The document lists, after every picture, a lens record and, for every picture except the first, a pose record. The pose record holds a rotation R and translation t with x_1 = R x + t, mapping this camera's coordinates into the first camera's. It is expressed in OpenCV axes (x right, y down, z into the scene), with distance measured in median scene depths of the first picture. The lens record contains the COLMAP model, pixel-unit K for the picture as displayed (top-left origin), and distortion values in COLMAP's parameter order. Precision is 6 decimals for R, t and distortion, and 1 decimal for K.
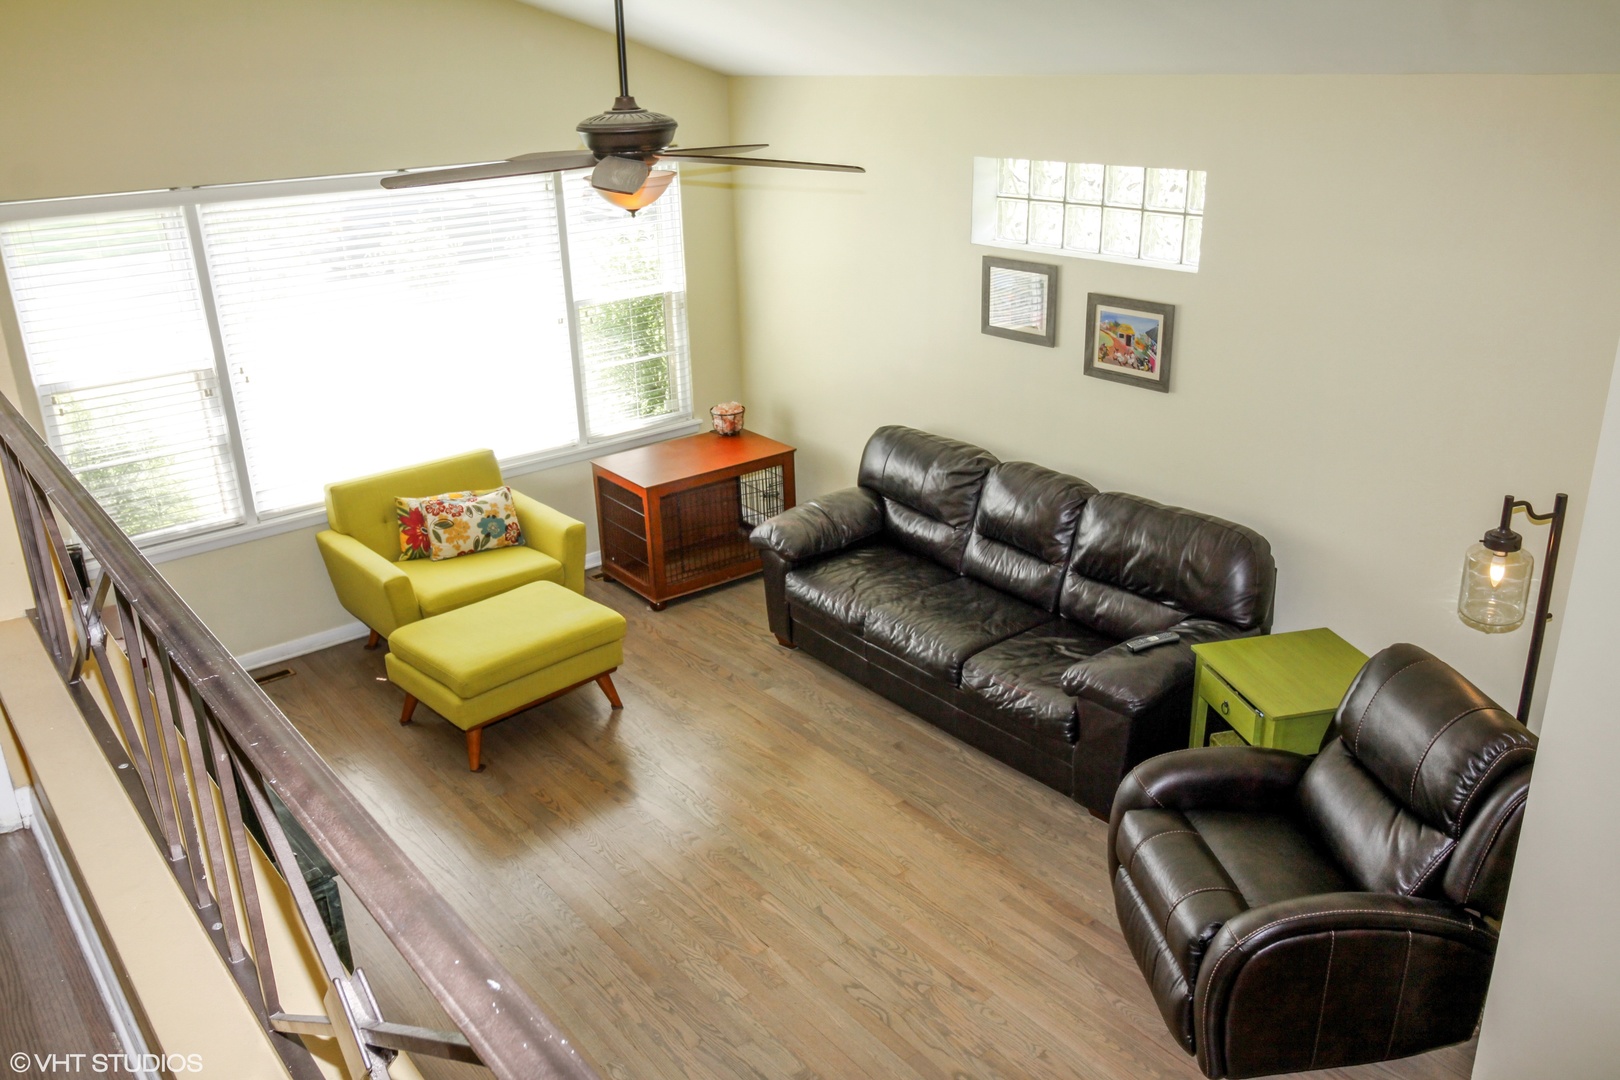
lens RADIAL K [[1314.3, 0, 810.0], [0, 1314.3, 533.5], [0, 0, 1]] dist [0.035117, 0.012641]
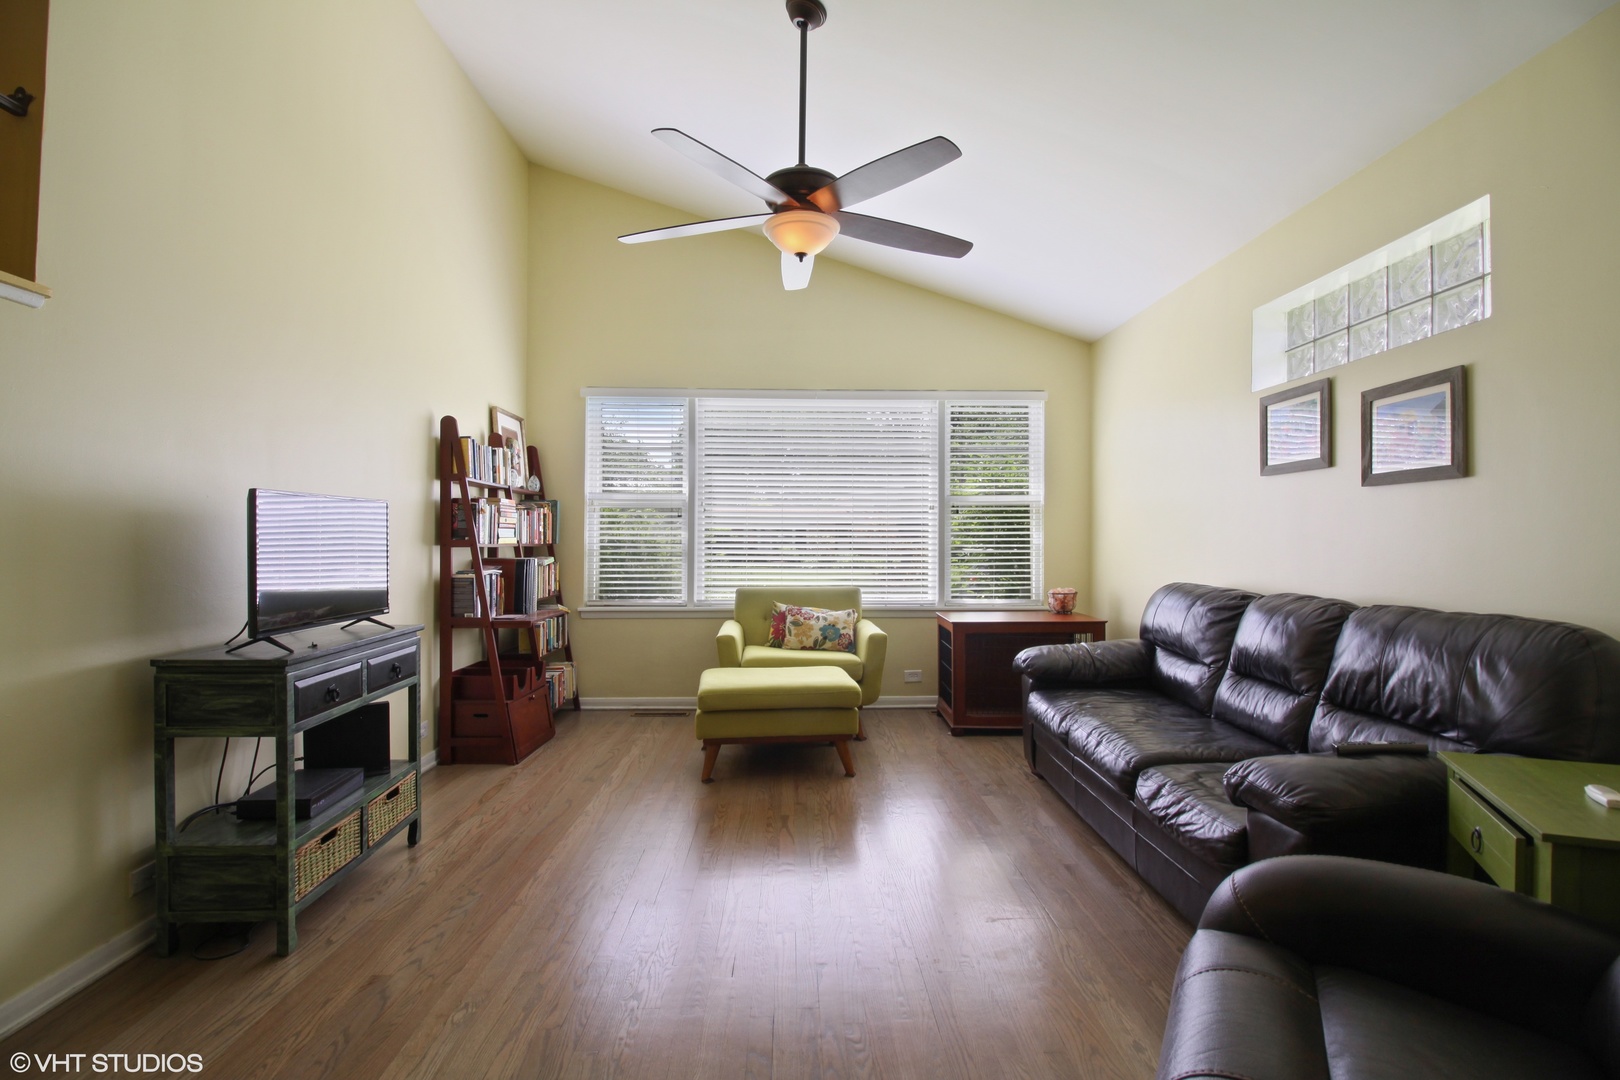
lens RADIAL K [[765.8, 0, 804.2], [0, 765.8, 538.0], [0, 0, 1]] dist [-0.013488, -0.000534]
pose [[0.798619, 0.033289, -0.600915, 0.201782], [-0.239252, 0.933742, -0.266241, 0.122149], [0.552237, 0.356396, 0.753669, 0.403780]]
